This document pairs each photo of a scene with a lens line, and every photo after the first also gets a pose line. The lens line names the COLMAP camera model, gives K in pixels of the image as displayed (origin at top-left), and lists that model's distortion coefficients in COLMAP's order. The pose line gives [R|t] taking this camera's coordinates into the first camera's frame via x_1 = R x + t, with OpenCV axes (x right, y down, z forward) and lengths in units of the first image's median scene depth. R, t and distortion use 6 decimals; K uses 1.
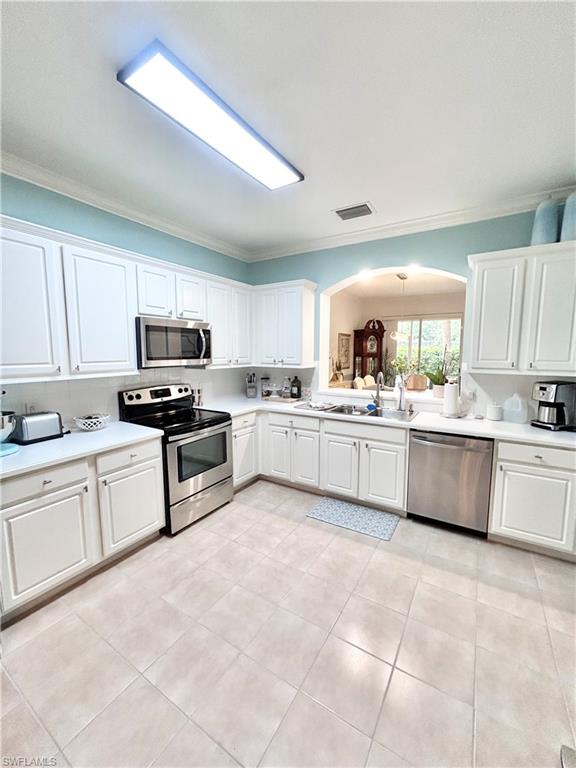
lens RADIAL K [[310.6, 0, 289.1], [0, 310.6, 383.3], [0, 0, 1]] dist [-0.004235, 0.001349]
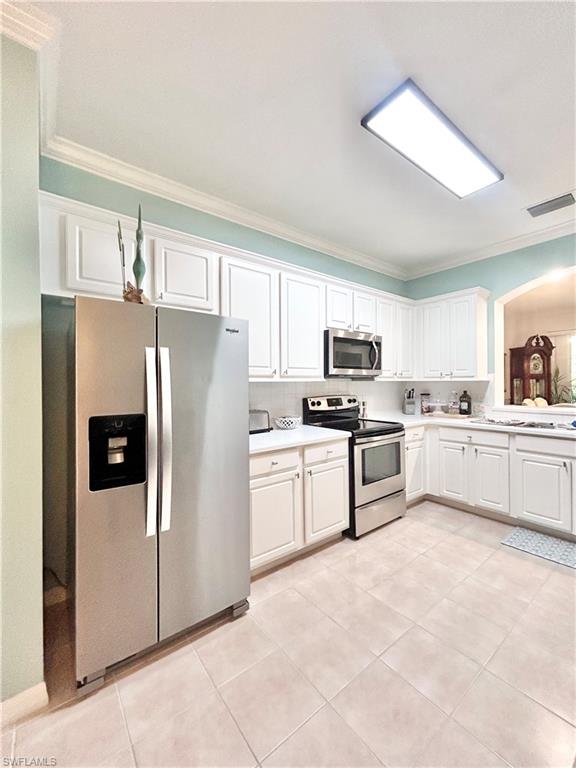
lens RADIAL K [[310.6, 0, 287.4], [0, 310.6, 383.1], [0, 0, 1]] dist [-0.004235, 0.001349]
pose [[0.937586, -0.008386, -0.347651, -0.227739], [-0.028480, 0.994499, -0.100800, 0.093795], [0.346584, 0.104410, 0.932190, -0.075470]]
